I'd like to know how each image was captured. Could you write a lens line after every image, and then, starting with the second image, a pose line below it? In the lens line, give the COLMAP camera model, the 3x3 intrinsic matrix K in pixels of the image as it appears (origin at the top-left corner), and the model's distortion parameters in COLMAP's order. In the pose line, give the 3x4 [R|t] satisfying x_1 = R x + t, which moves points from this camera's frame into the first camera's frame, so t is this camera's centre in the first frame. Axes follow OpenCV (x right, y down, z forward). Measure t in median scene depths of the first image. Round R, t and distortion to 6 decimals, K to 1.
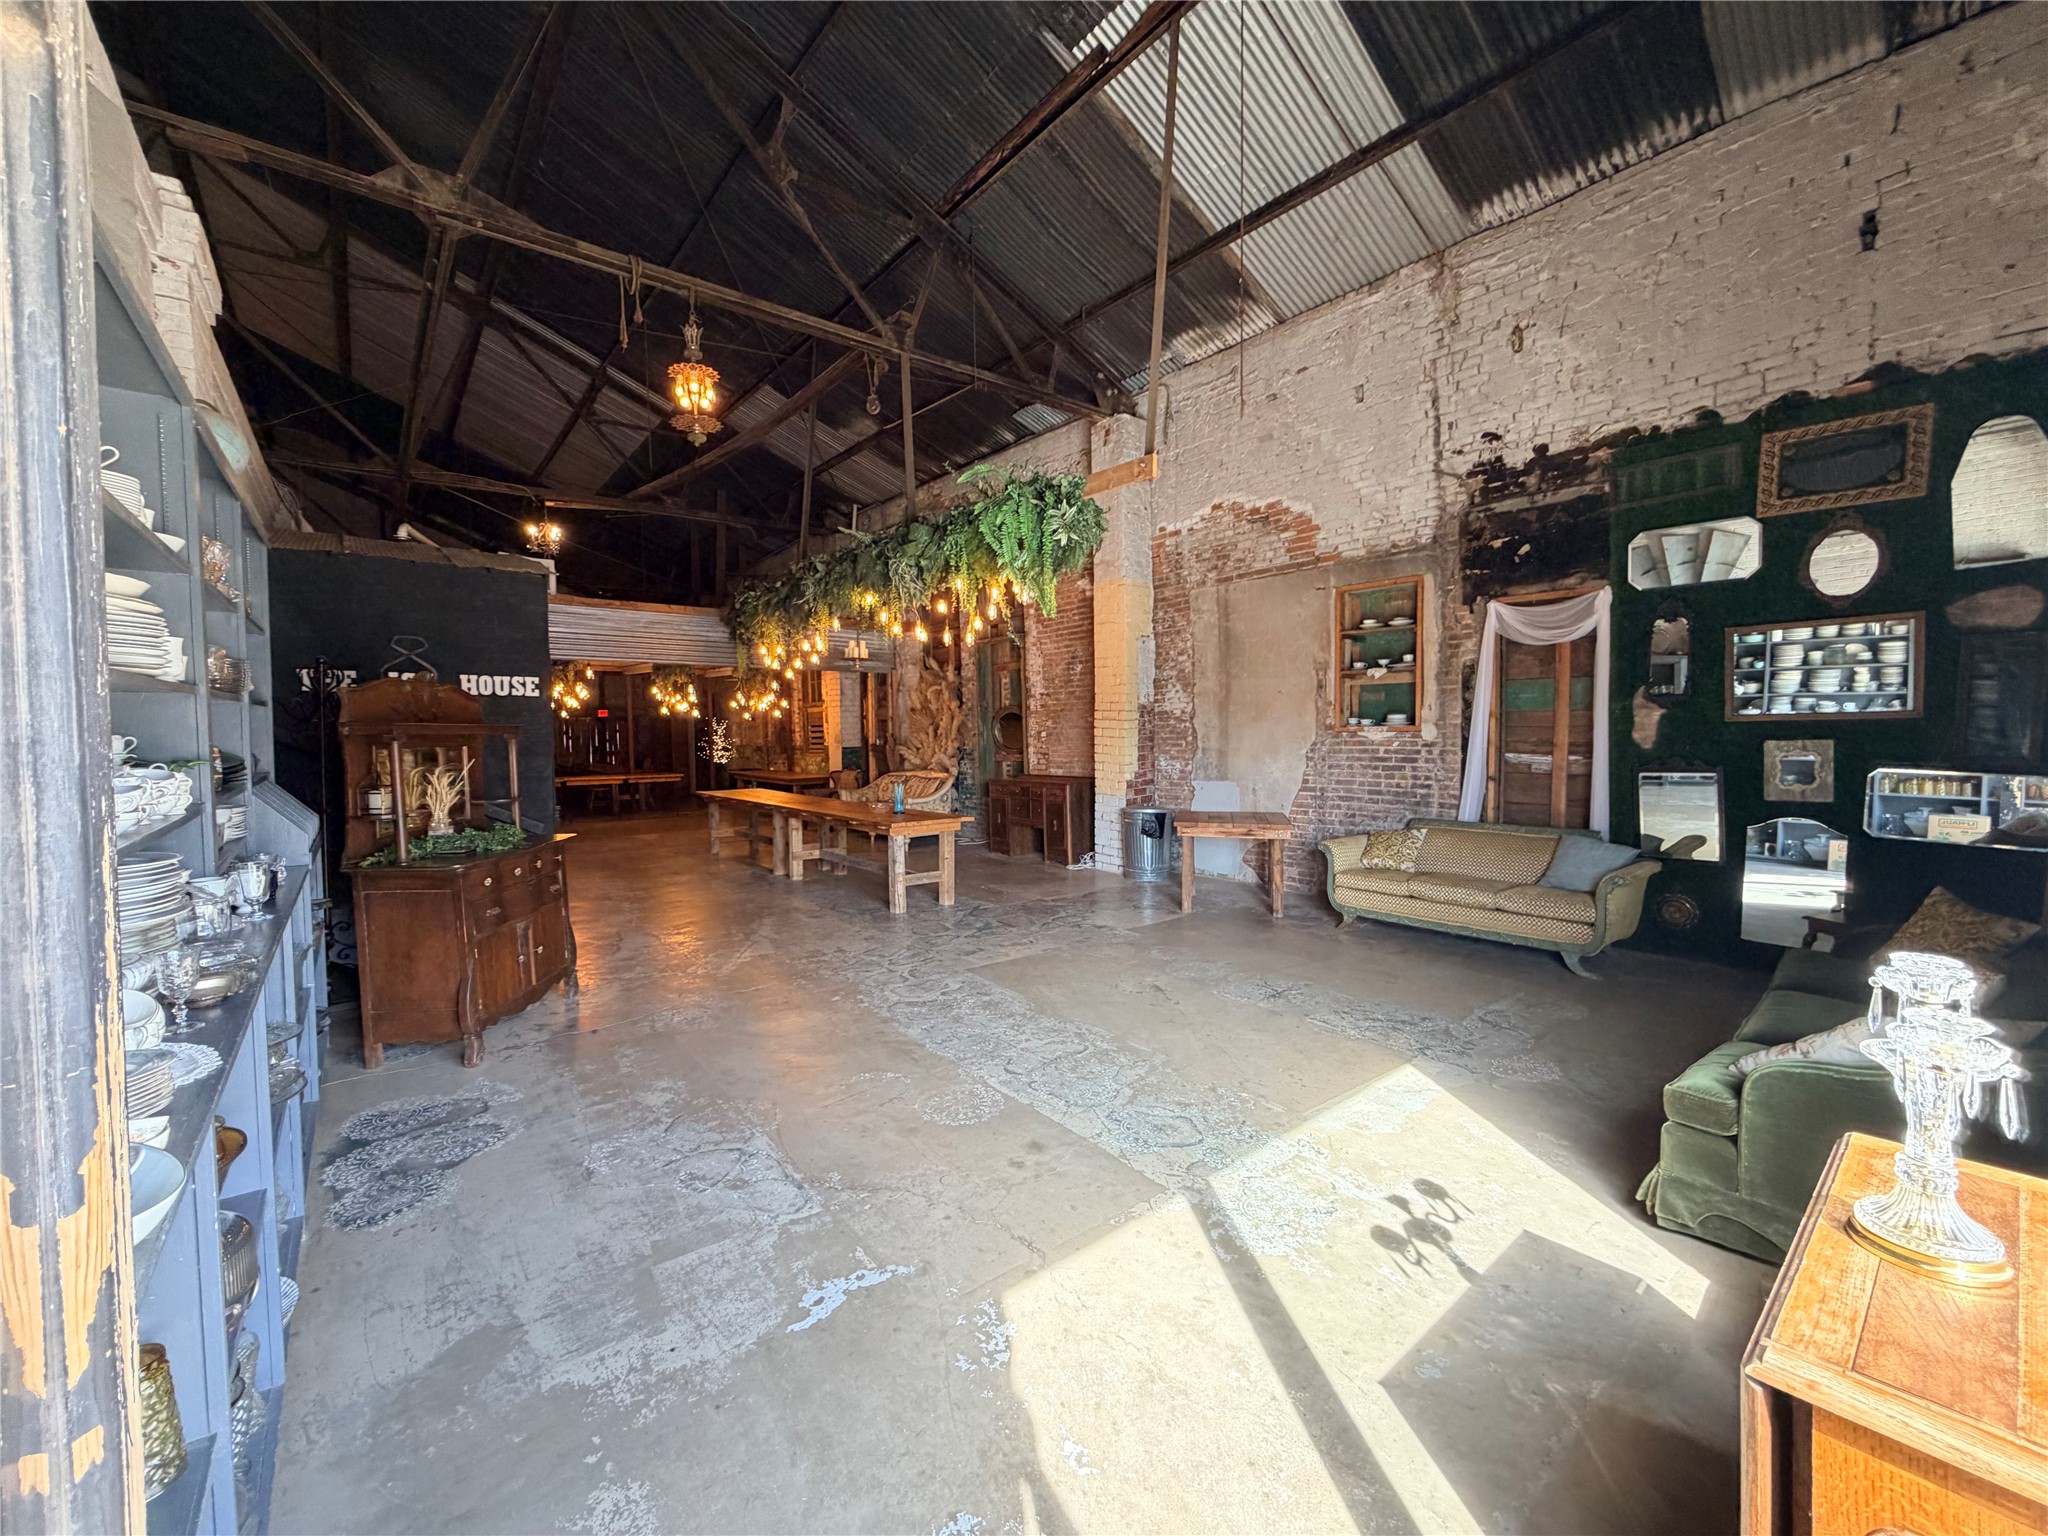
lens RADIAL K [[816.3, 0, 1028.2], [0, 816.3, 764.2], [0, 0, 1]] dist [0.001511, -0.000639]
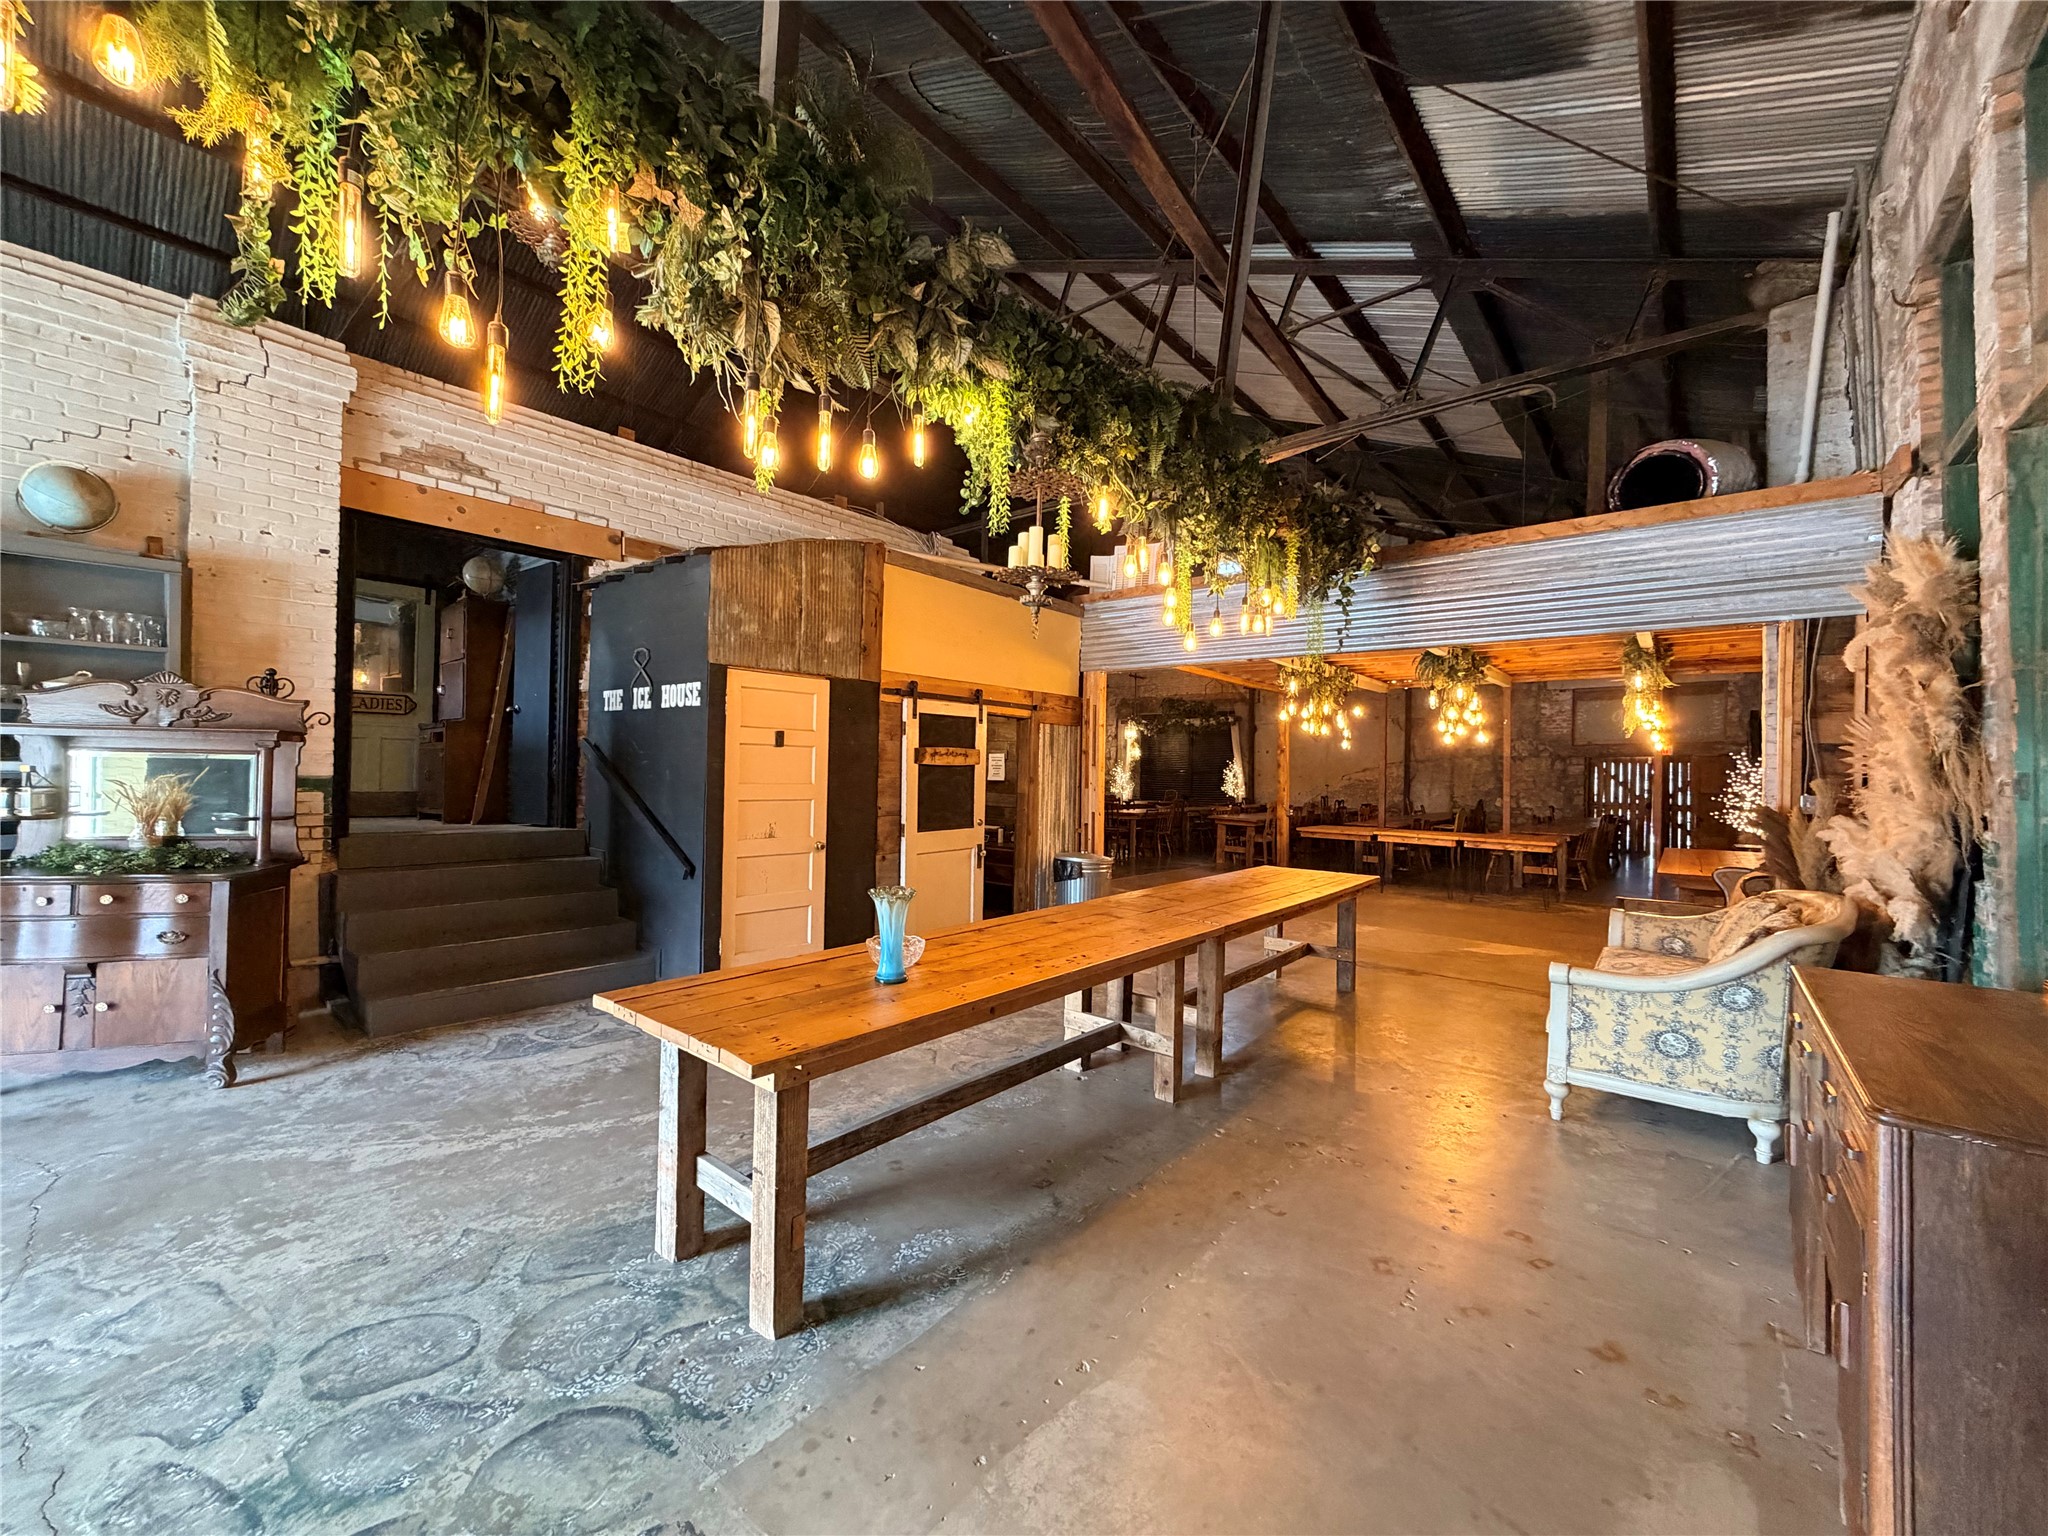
lens RADIAL K [[816.3, 0, 1018.0], [0, 816.3, 765.7], [0, 0, 1]] dist [0.001511, -0.000639]
pose [[0.179681, 0.005605, -0.983709, 0.380789], [-0.060380, 0.998161, -0.005341, -0.063817], [0.981870, 0.060356, 0.179689, 1.885107]]
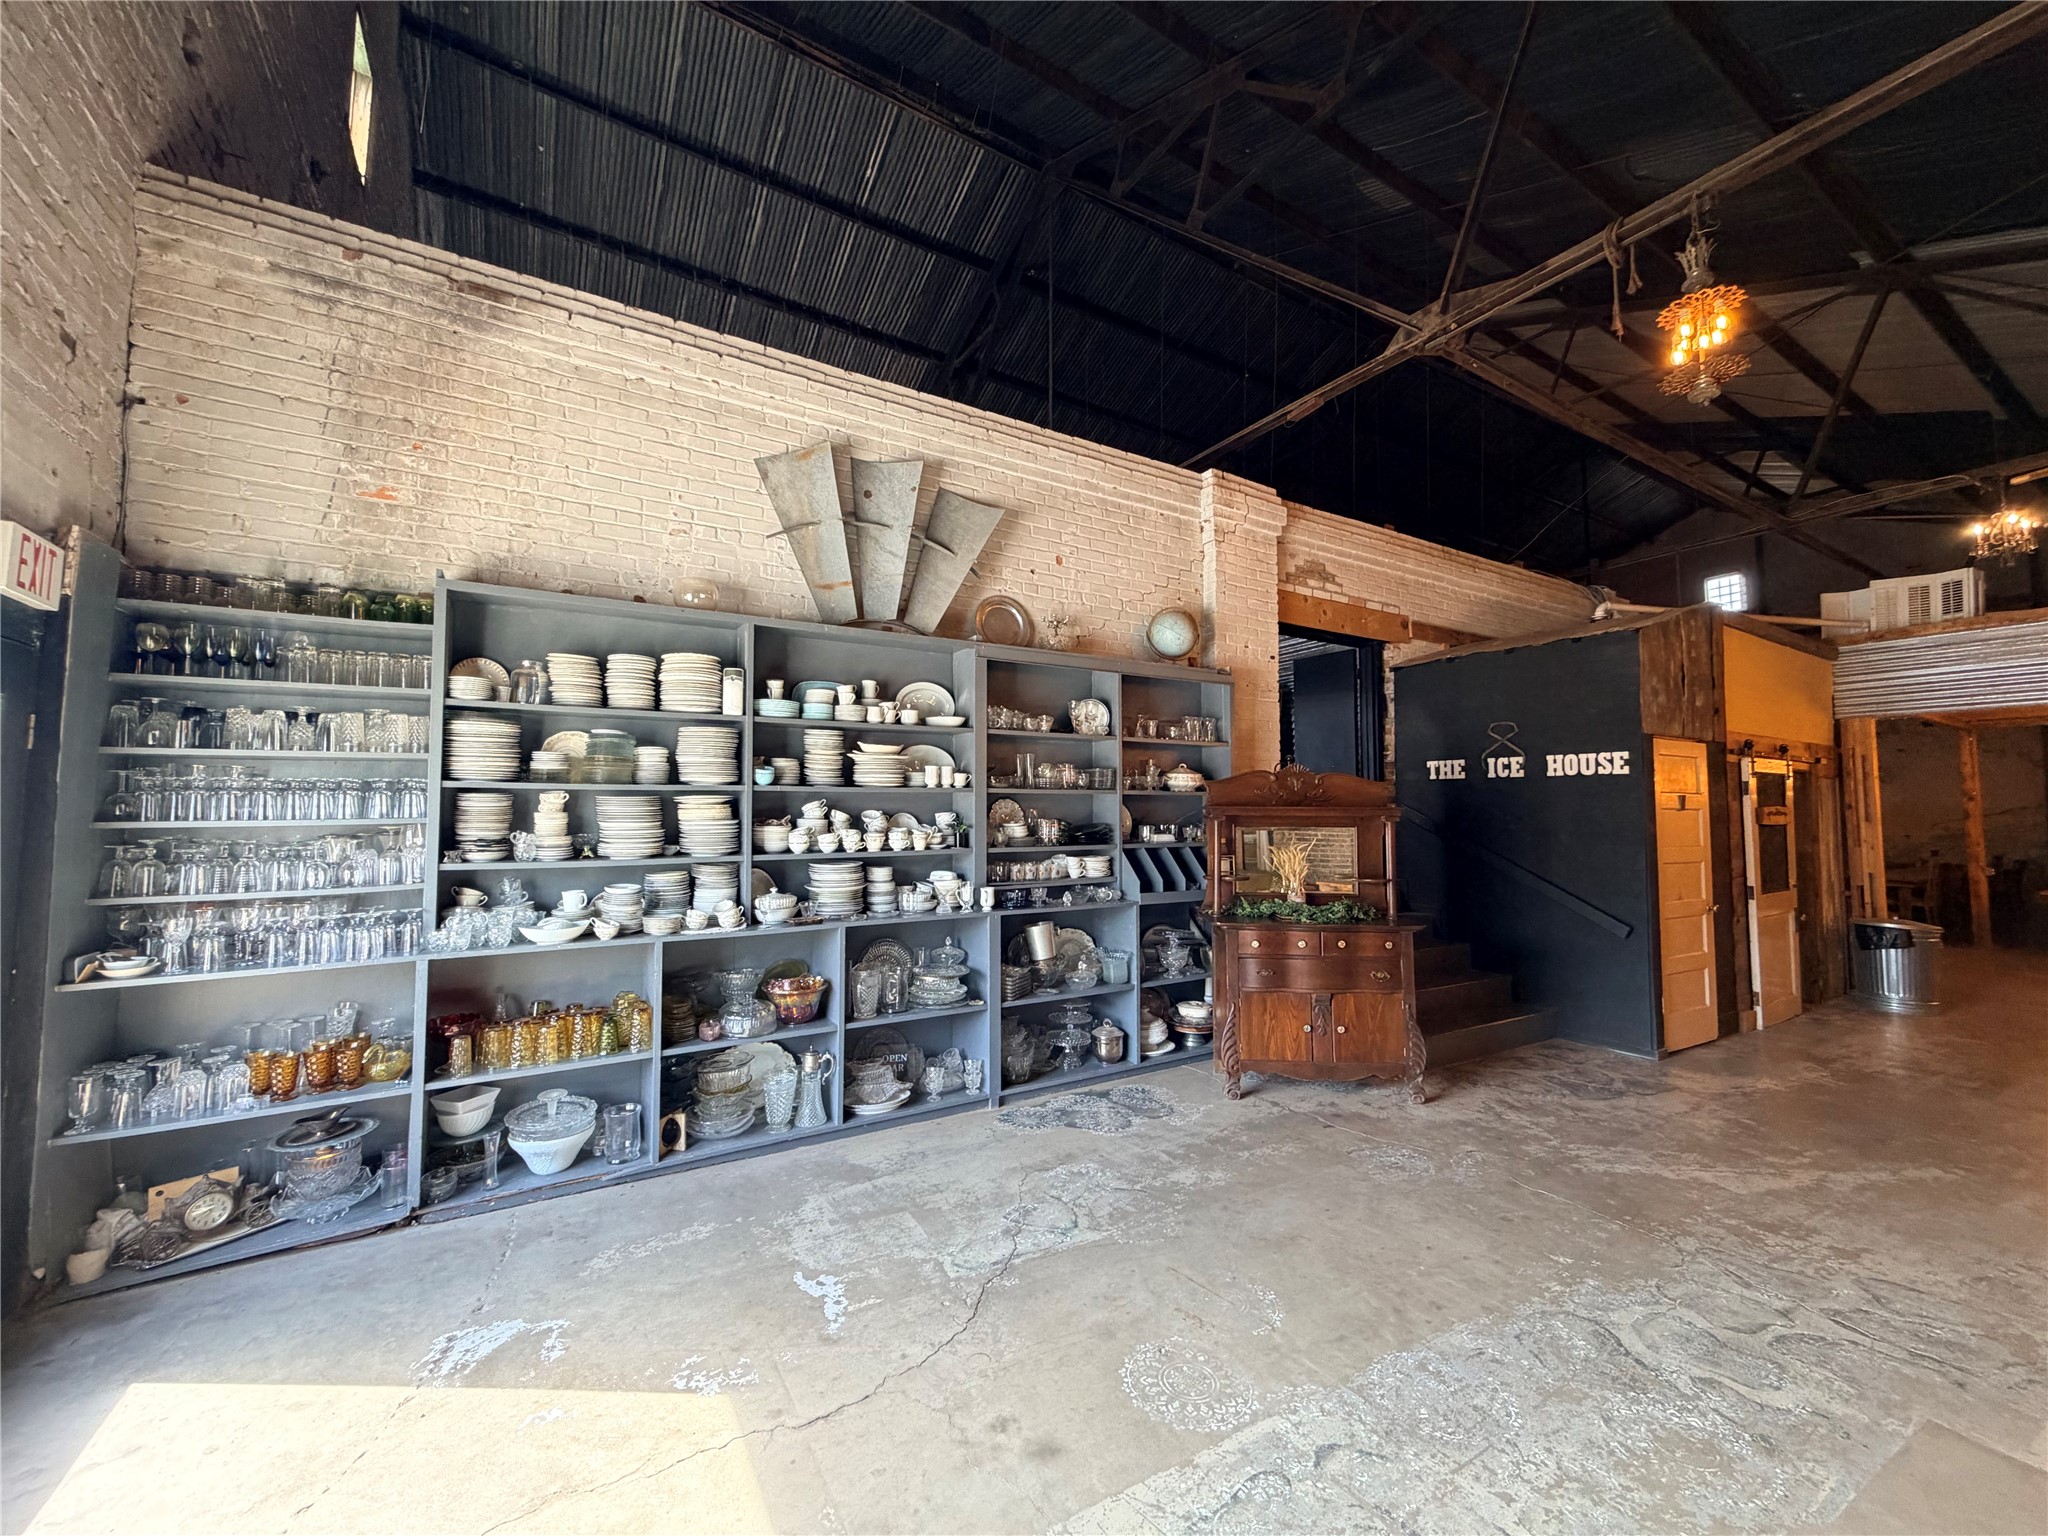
lens RADIAL K [[816.3, 0, 1011.8], [0, 816.3, 765.5], [0, 0, 1]] dist [0.001511, -0.000639]
pose [[-0.149183, -0.054208, -0.987323, 0.529697], [-0.045190, 0.997827, -0.047957, -0.036278], [0.987776, 0.037462, -0.151309, 0.808092]]
